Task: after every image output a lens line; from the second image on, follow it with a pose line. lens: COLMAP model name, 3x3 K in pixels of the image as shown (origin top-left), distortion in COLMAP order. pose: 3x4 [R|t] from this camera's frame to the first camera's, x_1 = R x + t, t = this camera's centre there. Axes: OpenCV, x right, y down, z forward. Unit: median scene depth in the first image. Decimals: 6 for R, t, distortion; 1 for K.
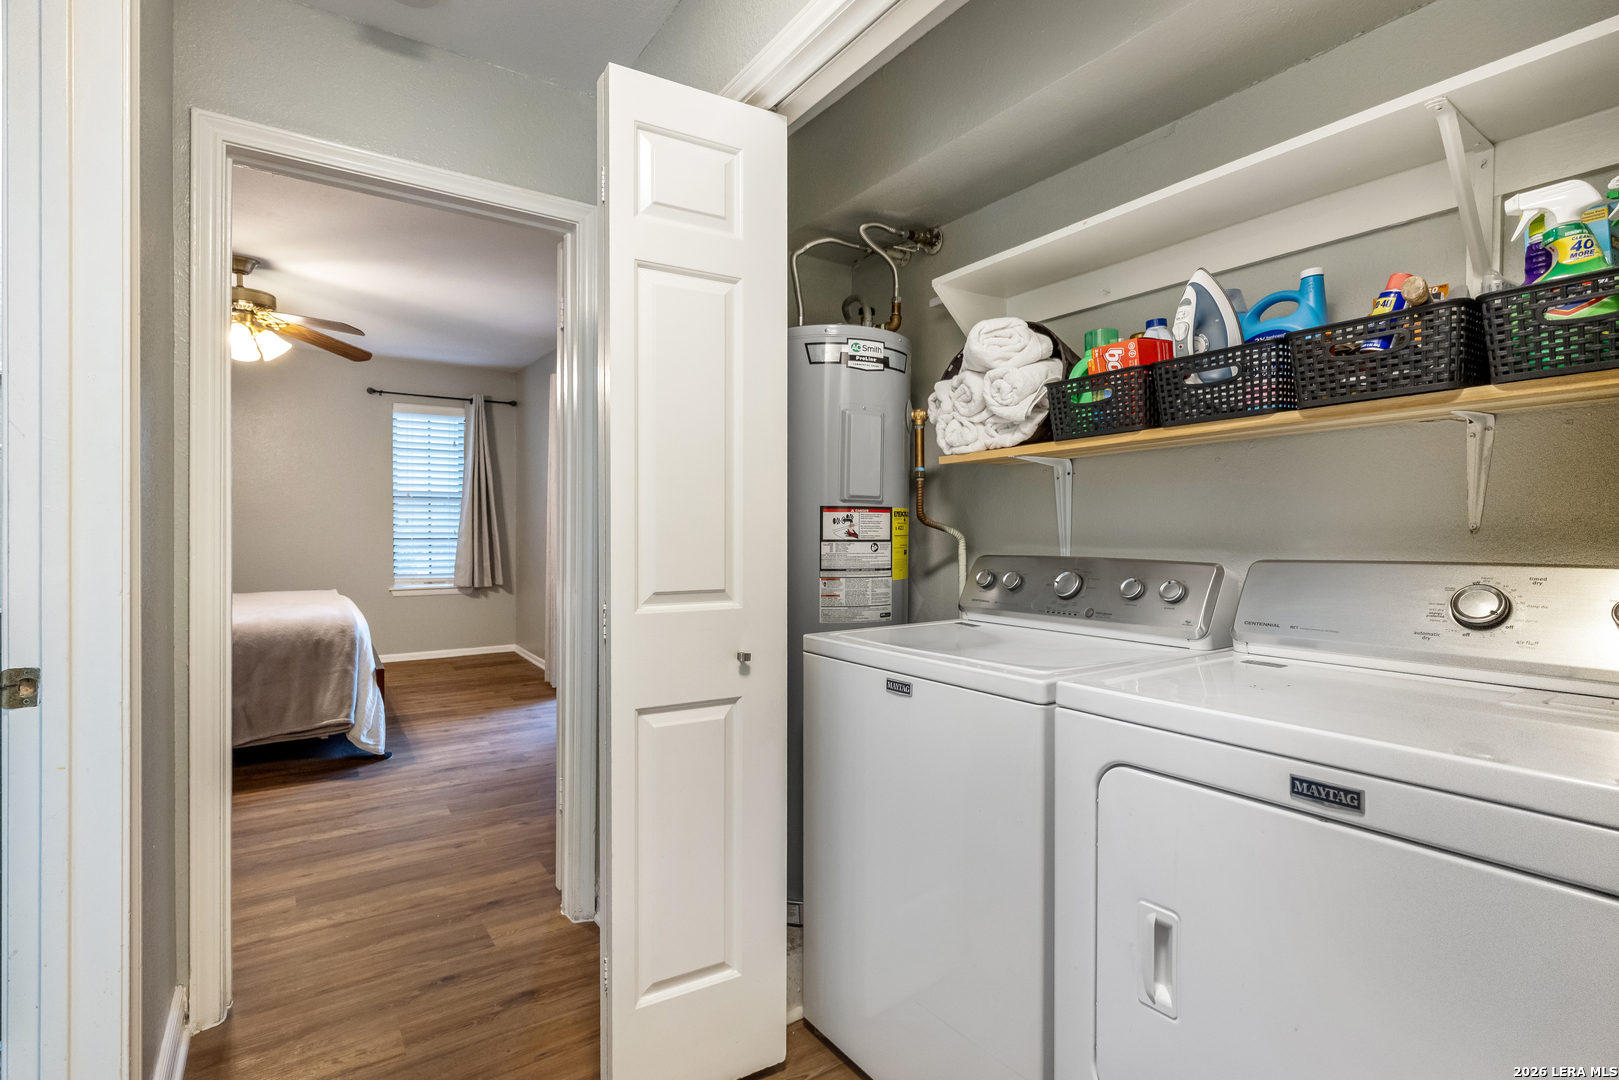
lens RADIAL K [[776.8, 0, 810.6], [0, 776.8, 533.6], [0, 0, 1]] dist [-0.000569, 0.000733]
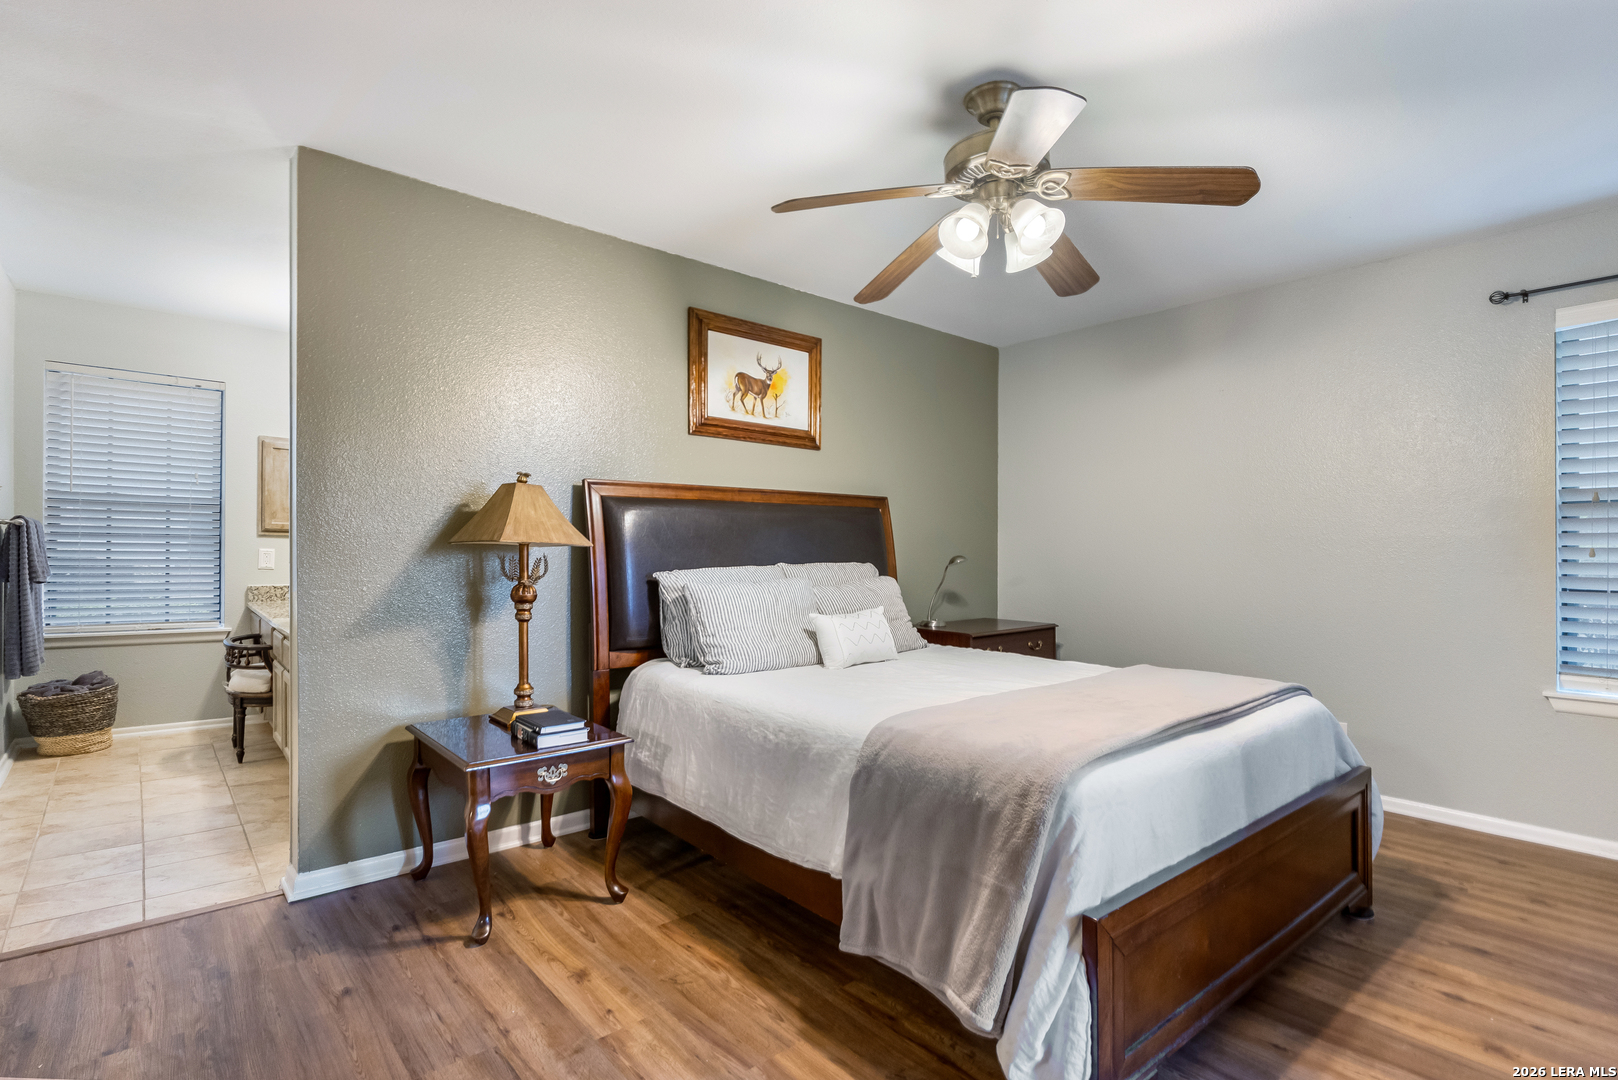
lens RADIAL K [[776.3, 0, 845.5], [0, 776.3, 556.6], [0, 0, 1]] dist [-0.000569, 0.000733]
pose [[0.112475, -0.004100, -0.993646, -0.171586], [-0.020757, 0.999764, -0.006475, -0.003375], [0.993438, 0.021353, 0.112363, 0.814369]]
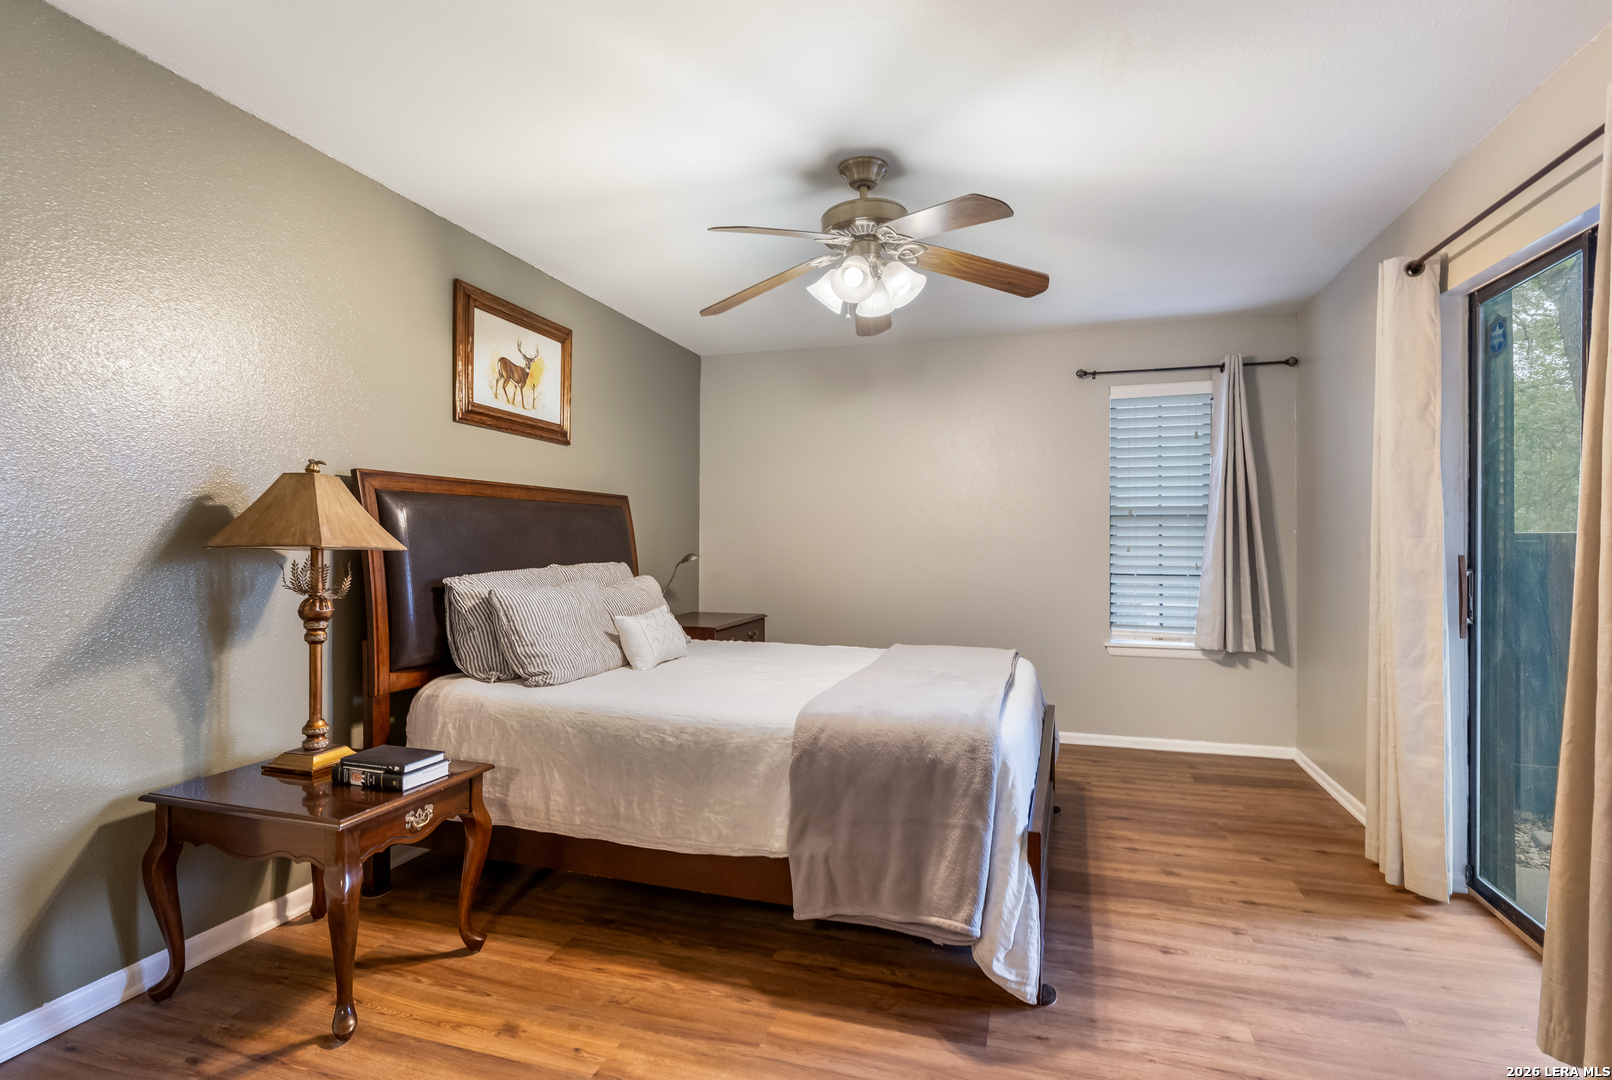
lens RADIAL K [[773.4, 0, 813.1], [0, 773.4, 545.6], [0, 0, 1]] dist [-0.000569, 0.000733]
pose [[0.616893, -0.006995, -0.787016, -0.228000], [-0.009739, 0.999816, -0.016520, -0.009298], [0.786987, 0.017856, 0.616711, 0.545177]]
